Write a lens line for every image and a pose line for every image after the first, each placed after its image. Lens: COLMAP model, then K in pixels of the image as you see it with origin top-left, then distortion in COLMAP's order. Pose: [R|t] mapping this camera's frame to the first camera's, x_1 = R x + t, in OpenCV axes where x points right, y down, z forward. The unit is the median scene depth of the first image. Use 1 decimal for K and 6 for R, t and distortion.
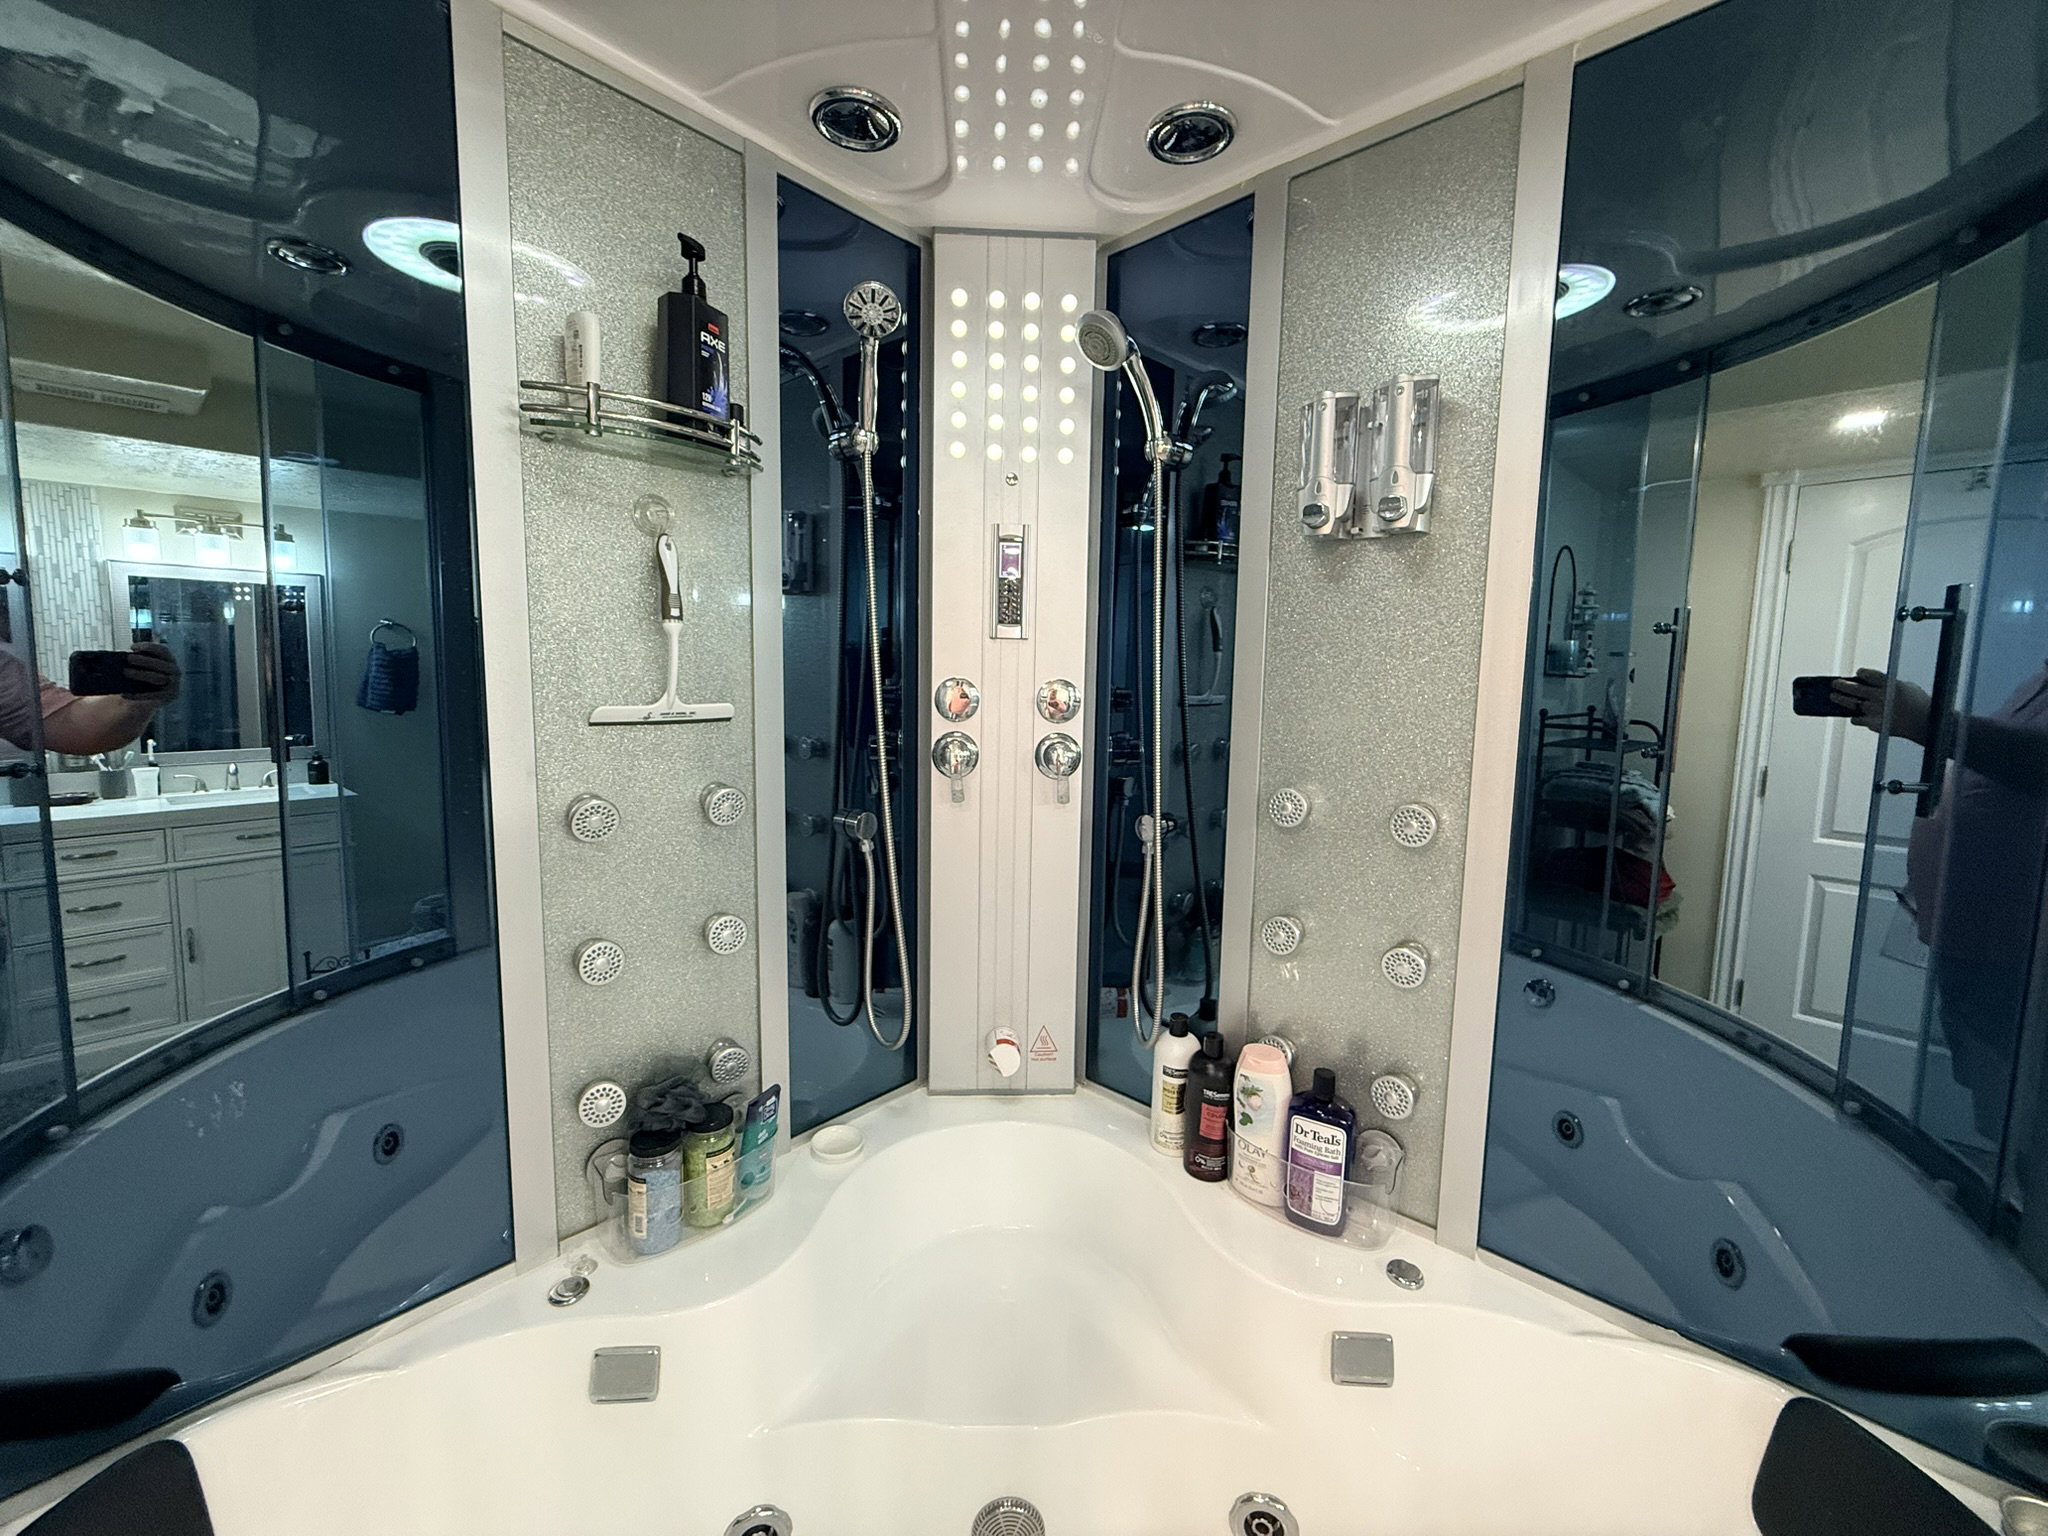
lens RADIAL K [[816.3, 0, 1018.7], [0, 816.3, 762.8], [0, 0, 1]] dist [-0.003183, 0.000387]
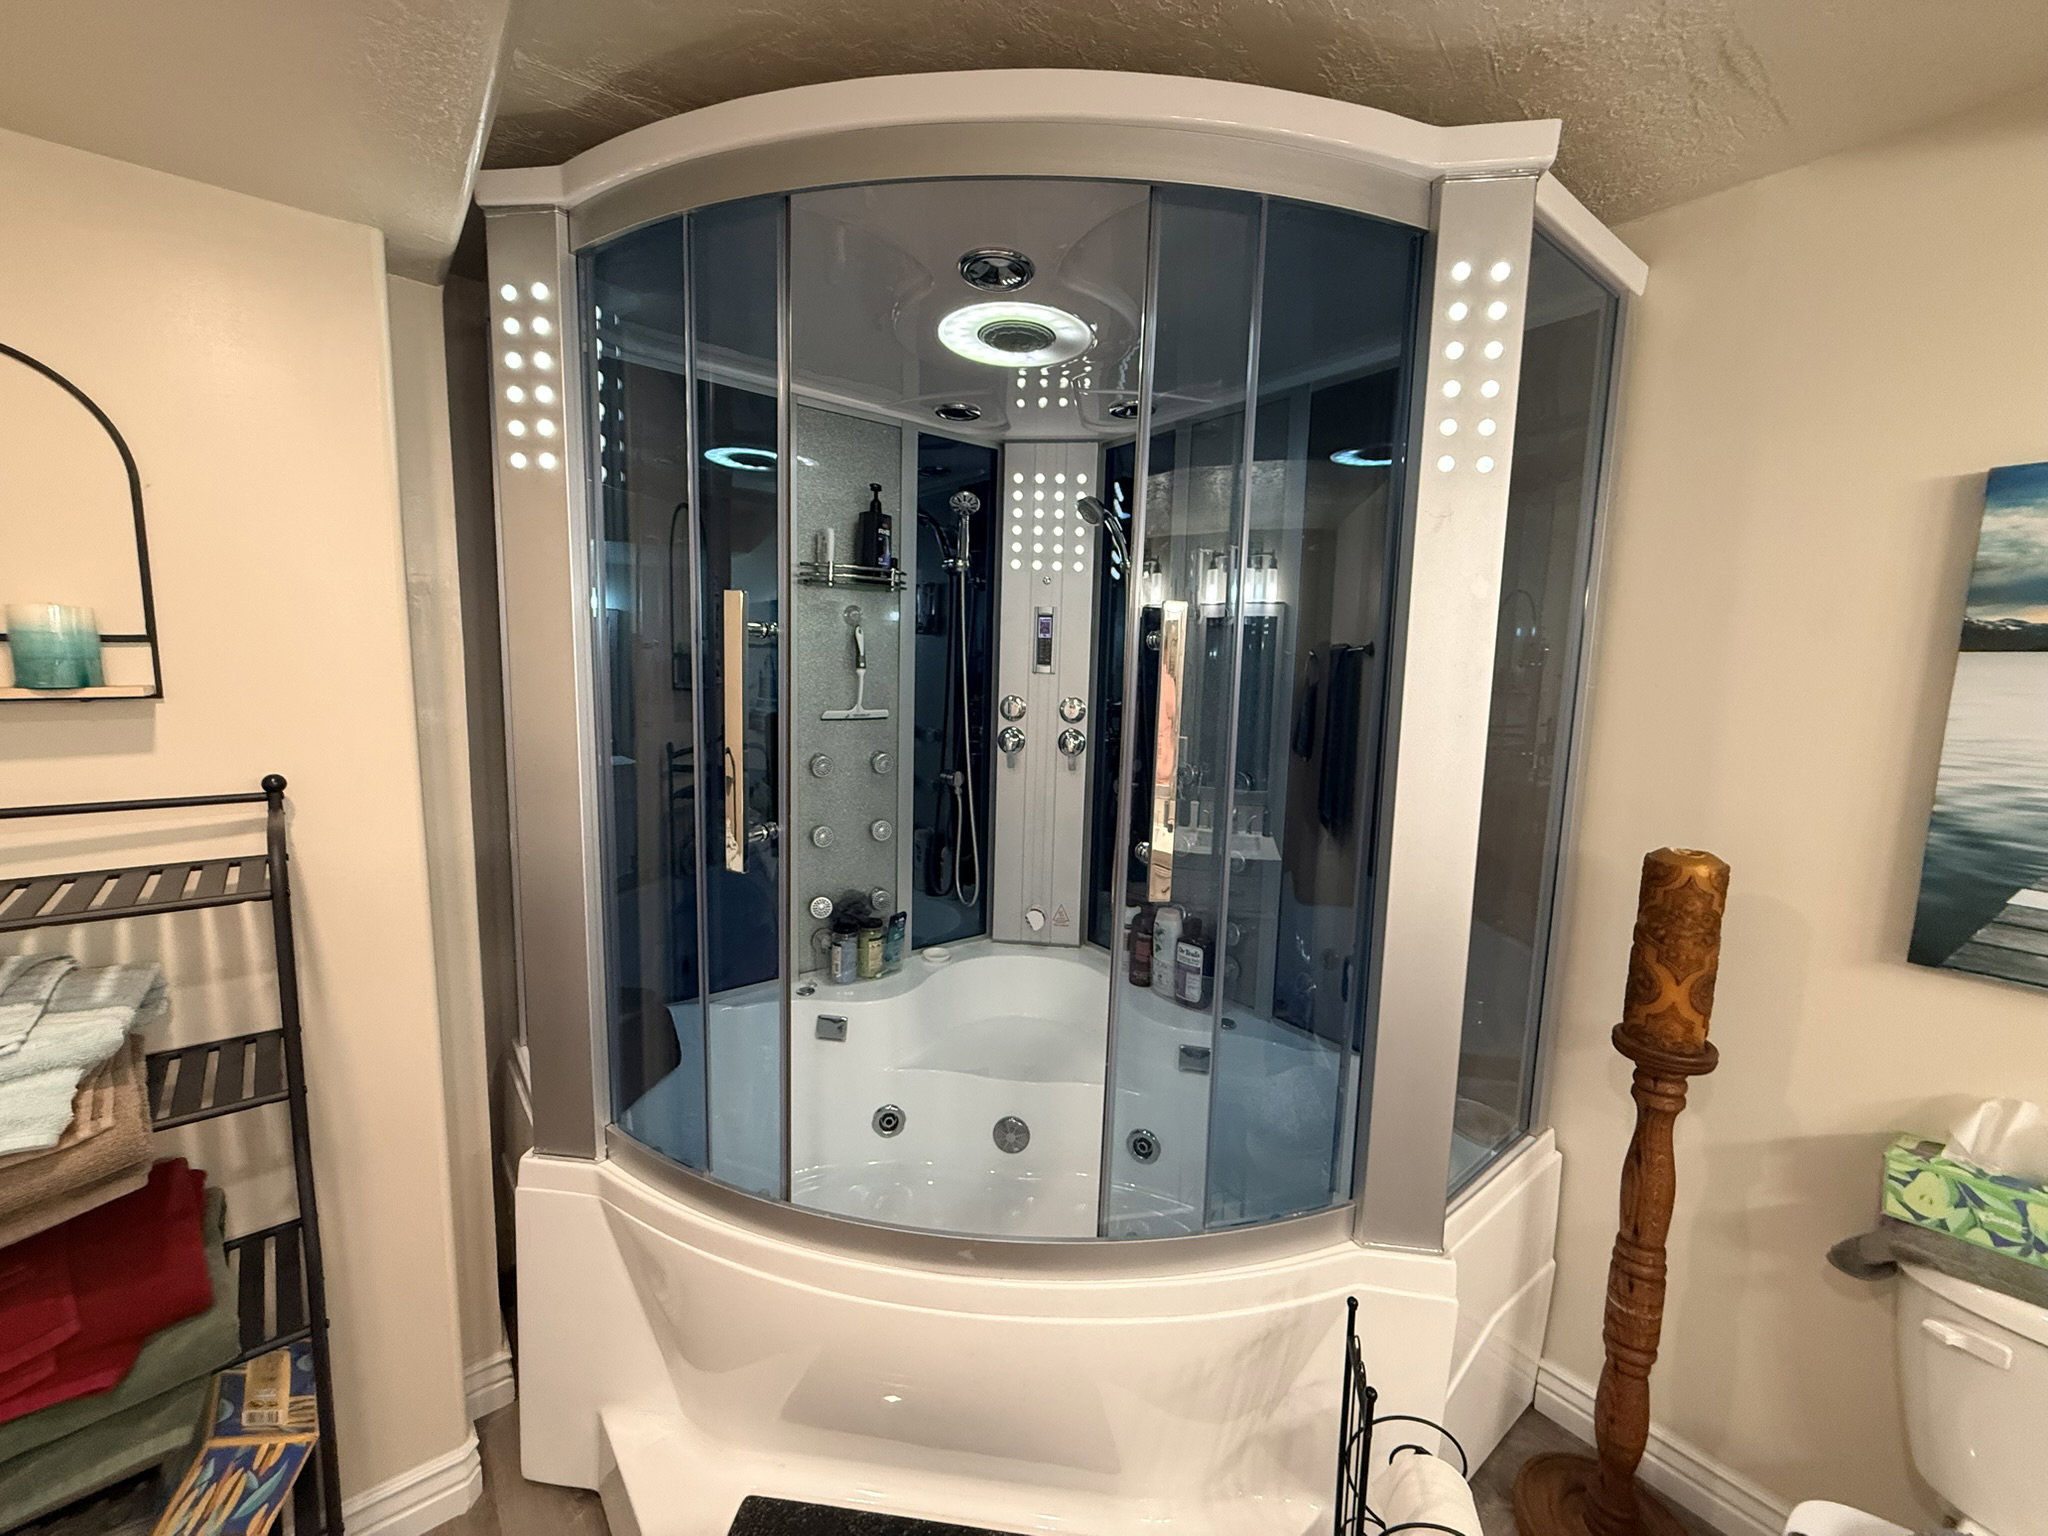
lens RADIAL K [[816.3, 0, 1021.2], [0, 816.3, 762.7], [0, 0, 1]] dist [-0.003183, 0.000387]
pose [[0.987109, 0.029888, -0.157235, 0.251843], [-0.028792, 0.999543, 0.009240, 0.023376], [0.157439, -0.004594, 0.987518, -0.807372]]
